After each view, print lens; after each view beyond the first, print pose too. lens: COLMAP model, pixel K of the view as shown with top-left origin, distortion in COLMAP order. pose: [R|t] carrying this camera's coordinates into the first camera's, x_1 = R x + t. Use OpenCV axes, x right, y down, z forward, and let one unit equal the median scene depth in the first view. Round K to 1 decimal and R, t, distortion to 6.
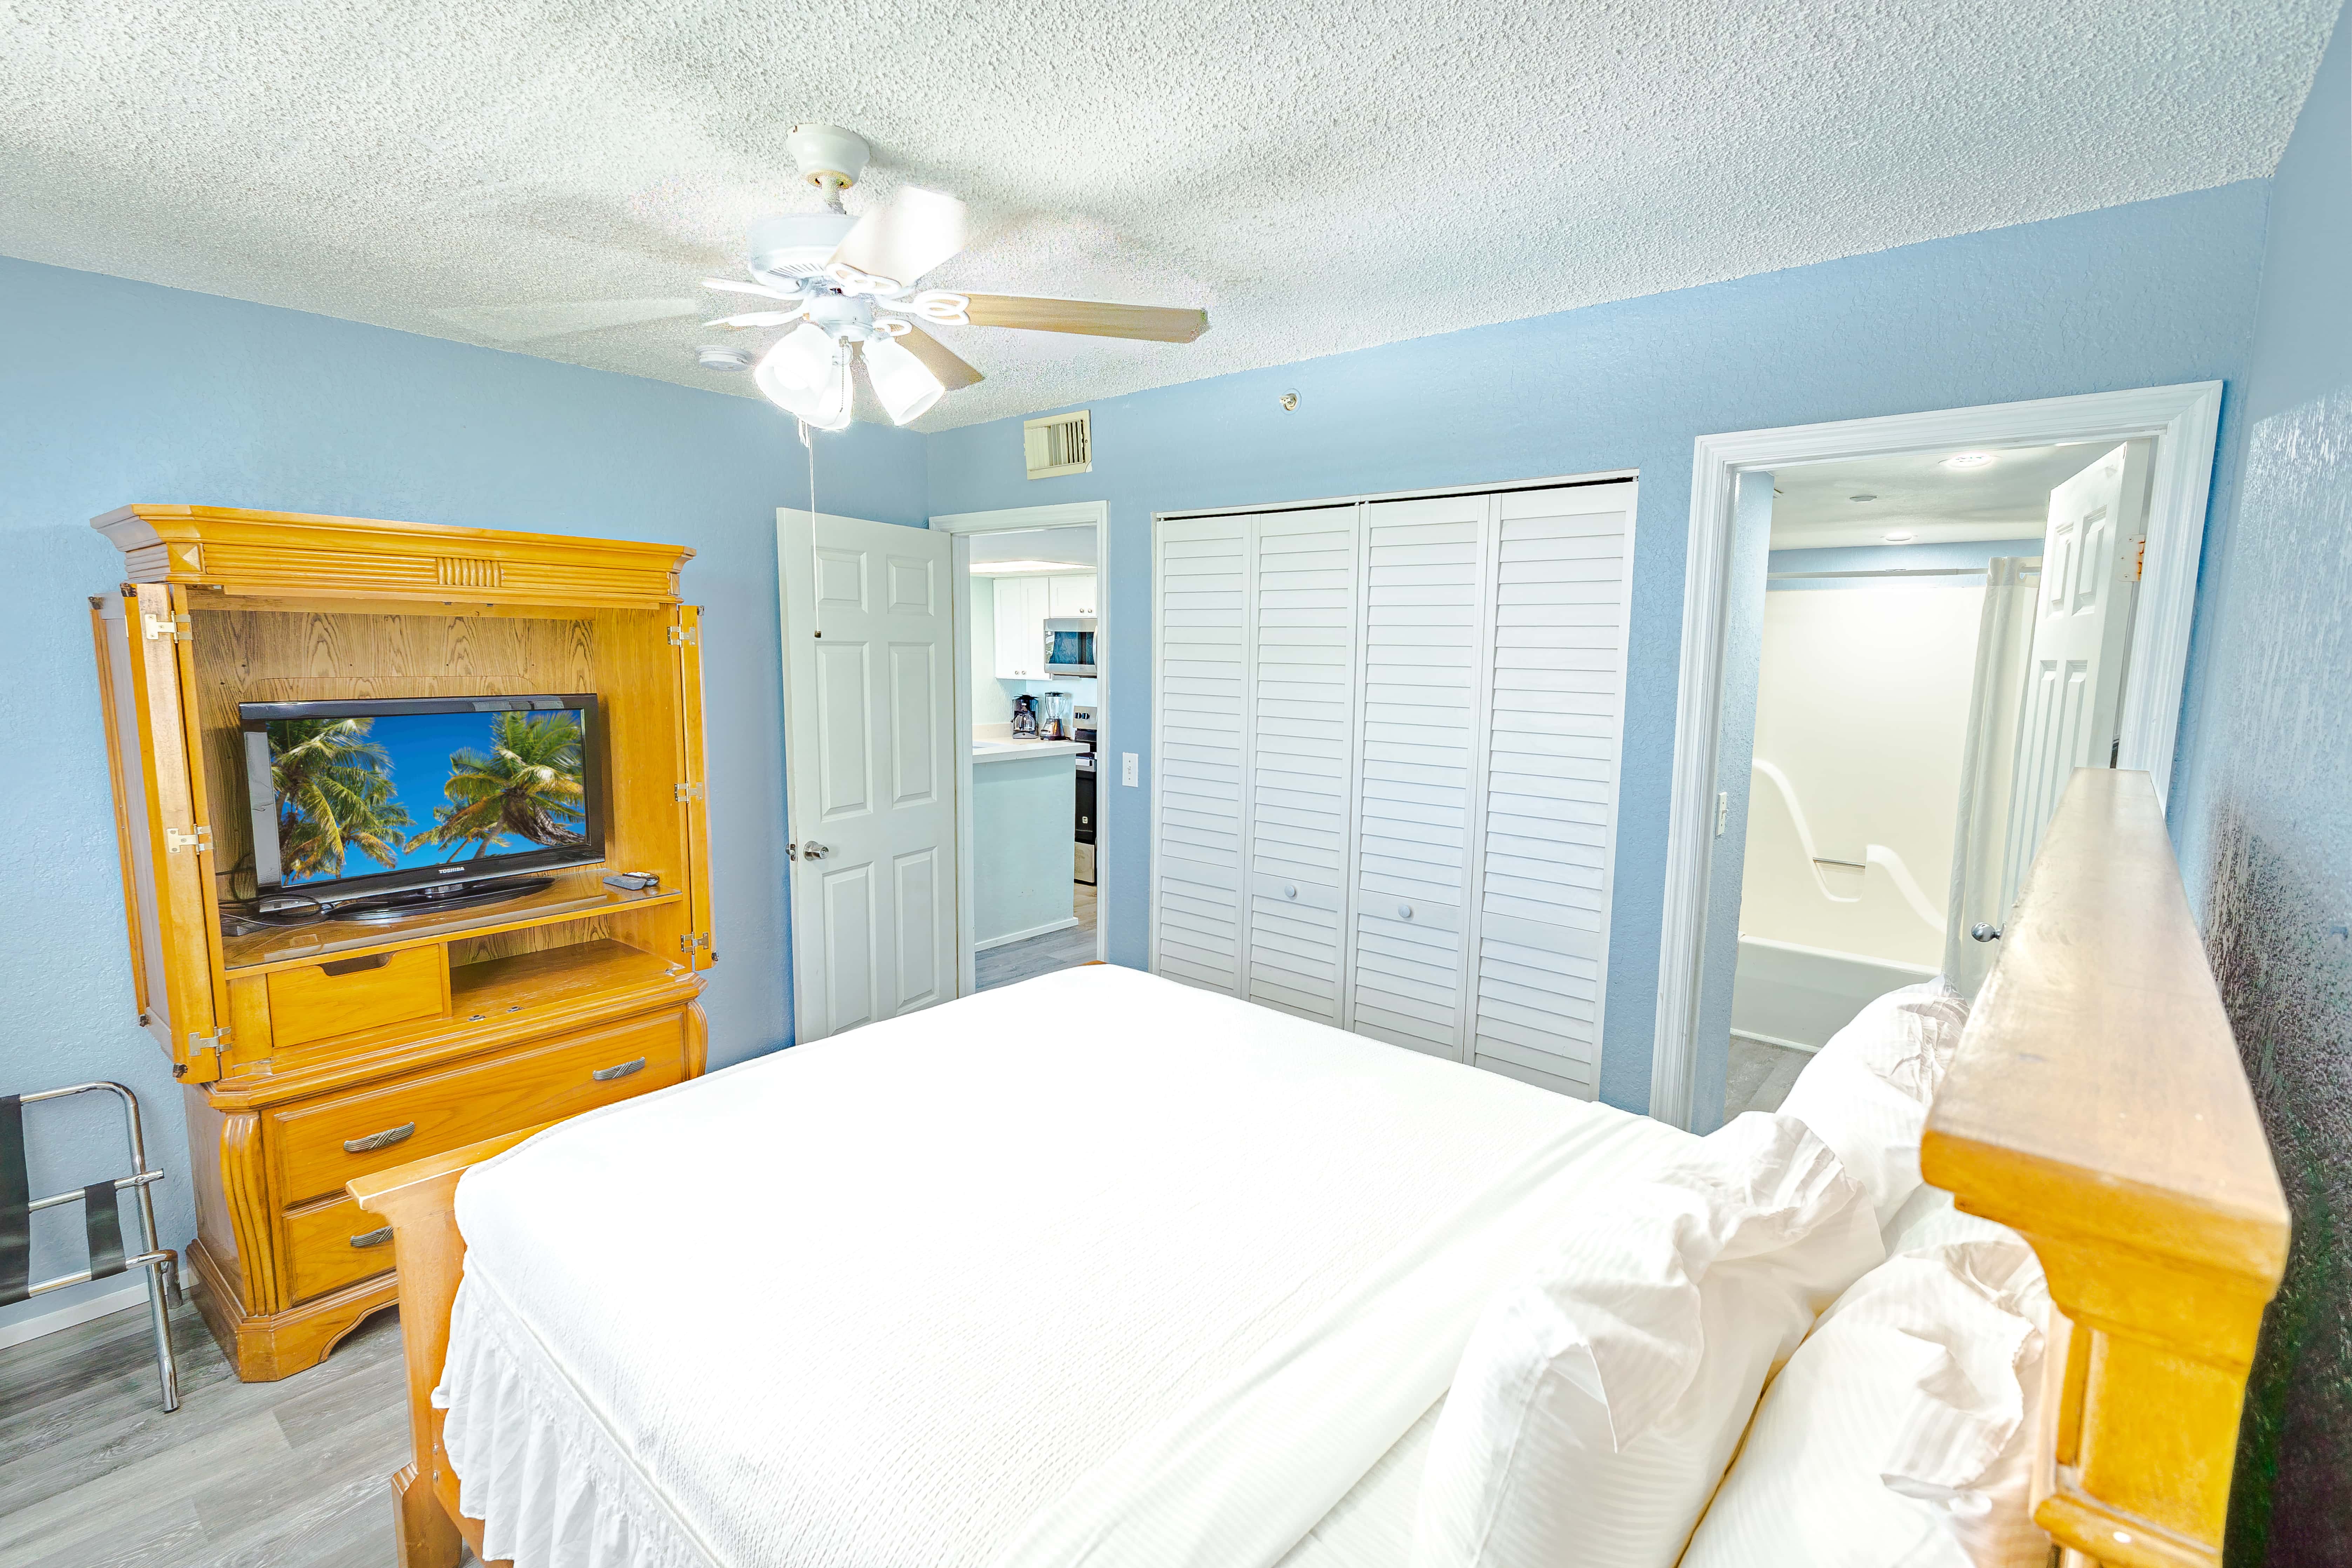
lens RADIAL K [[1076.5, 0, 1176.0], [0, 1076.5, 784.0], [0, 0, 1]] dist [0.013947, -0.000910]
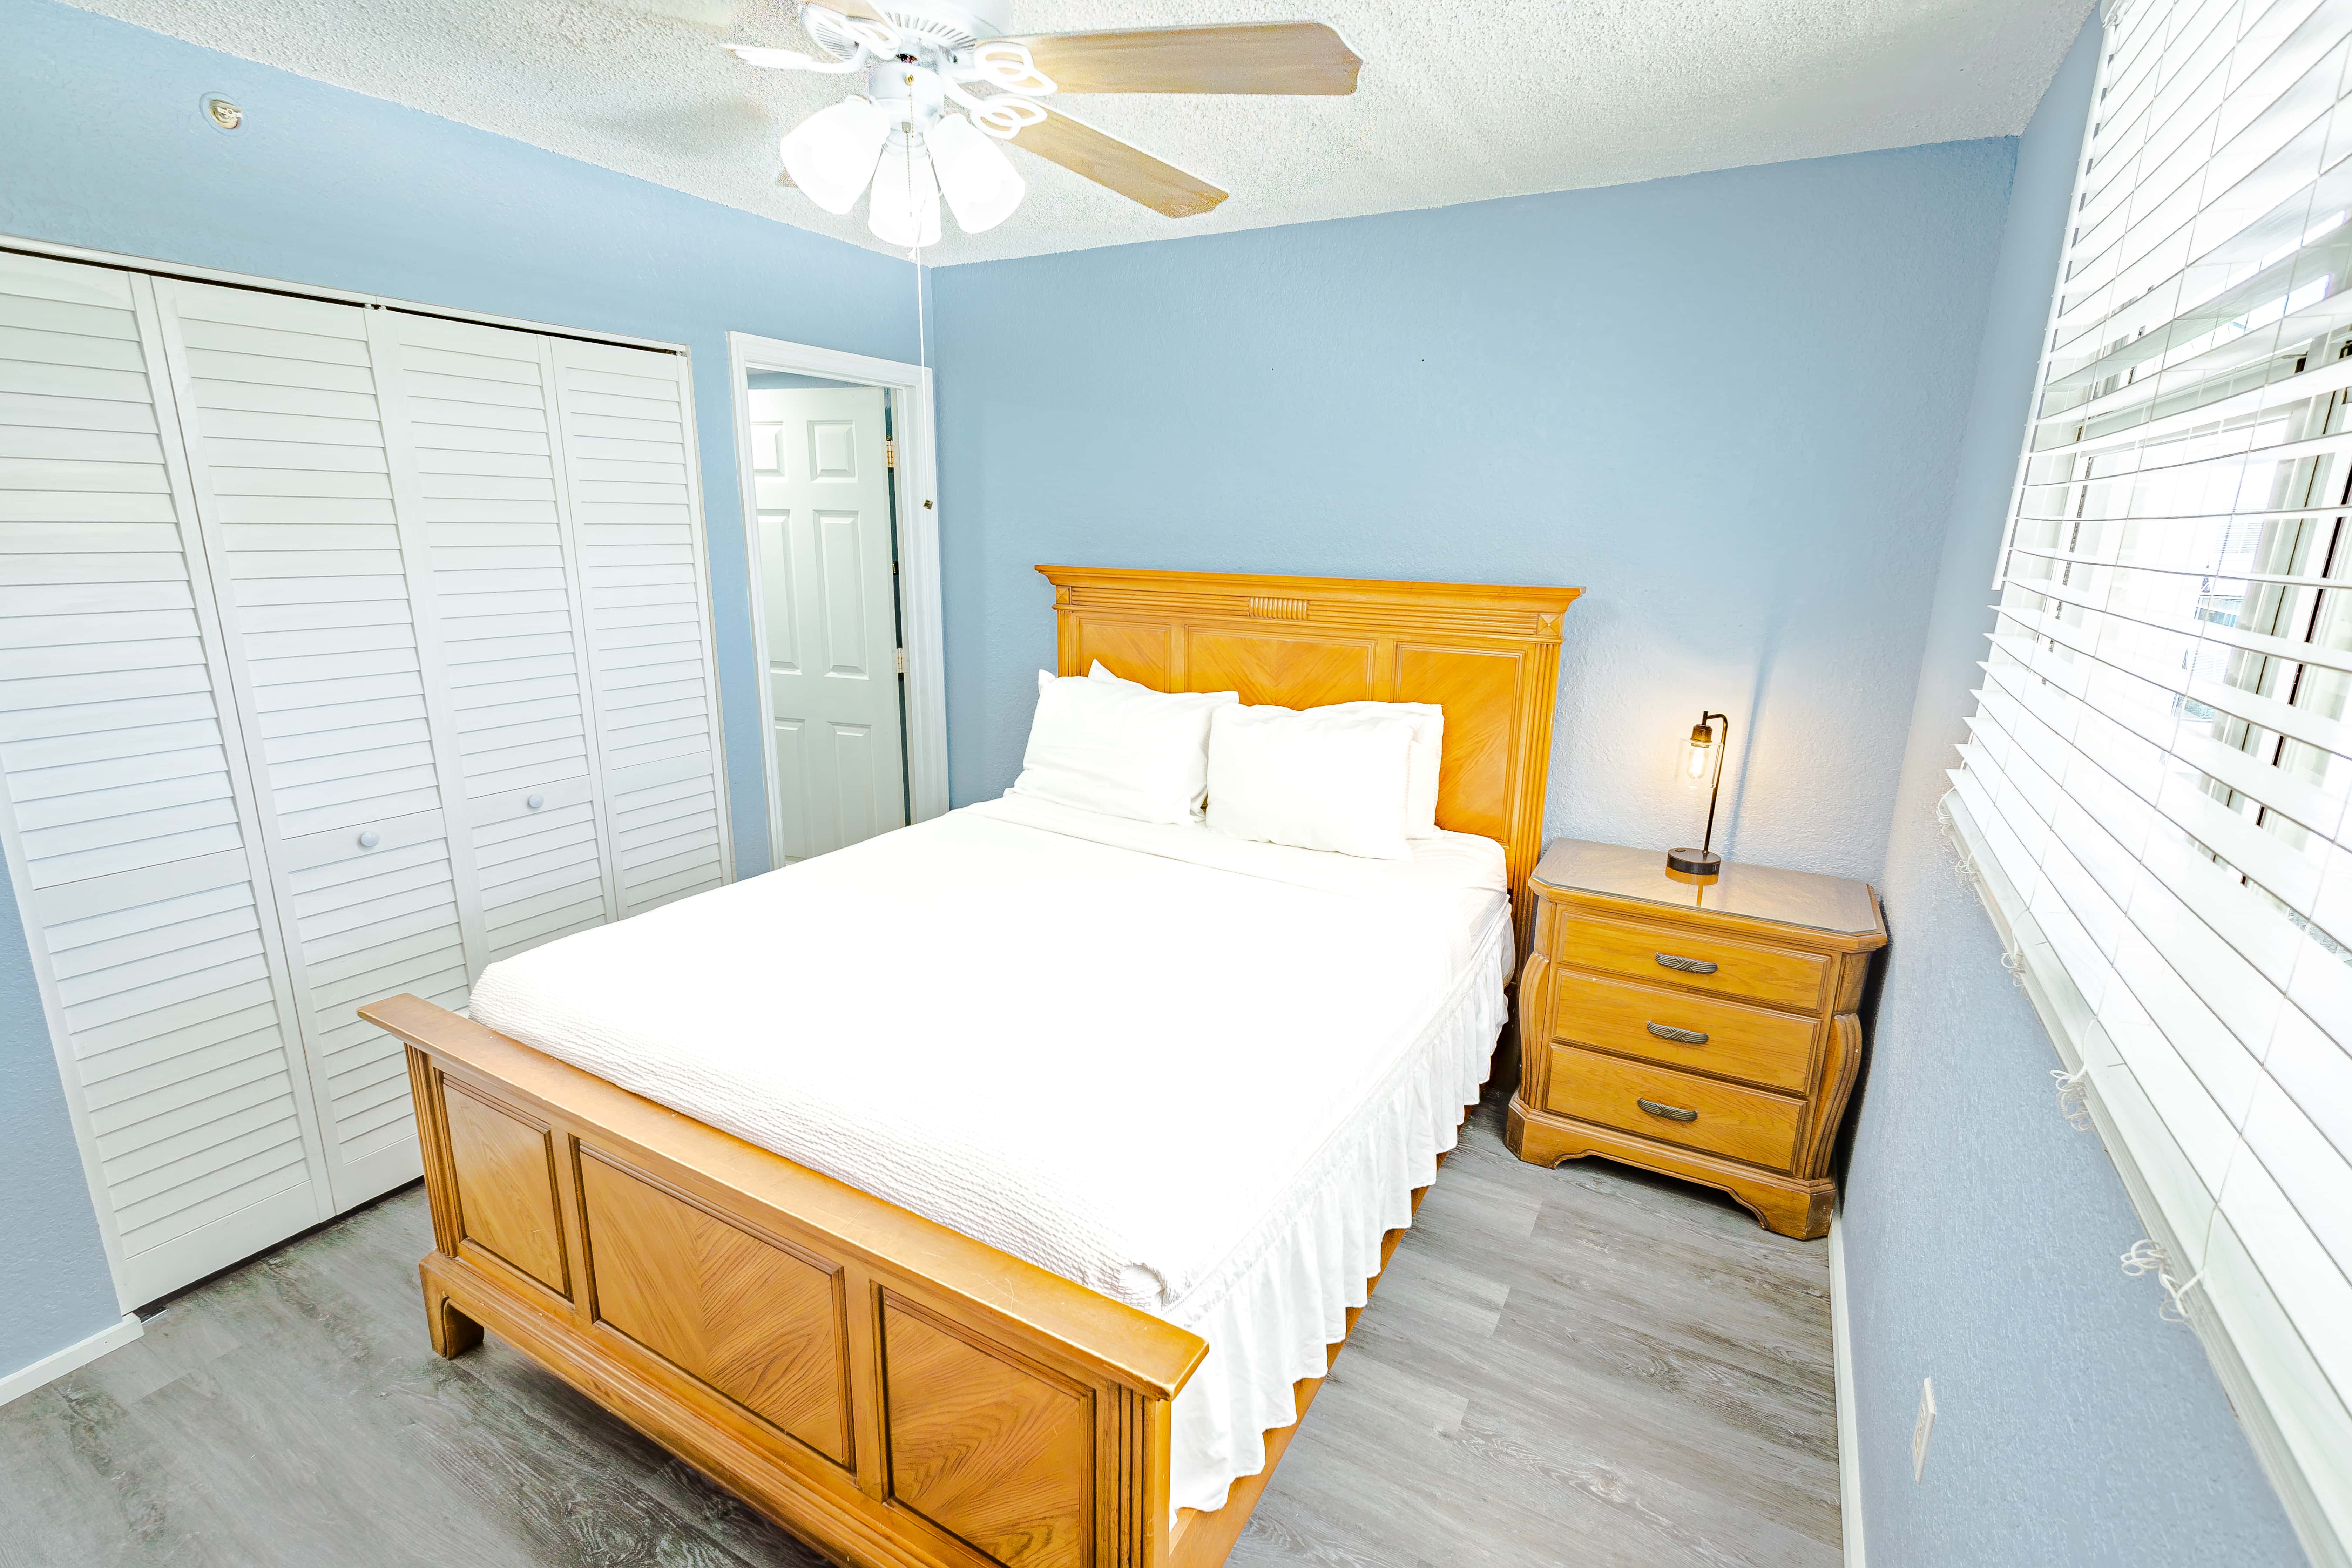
lens RADIAL K [[1076.5, 0, 1176.0], [0, 1076.5, 784.0], [0, 0, 1]] dist [0.013947, -0.000910]
pose [[-0.208019, -0.257565, 0.943604, -0.808386], [0.104886, 0.953271, 0.283326, -0.102855], [-0.972485, 0.157908, -0.171283, 0.673795]]
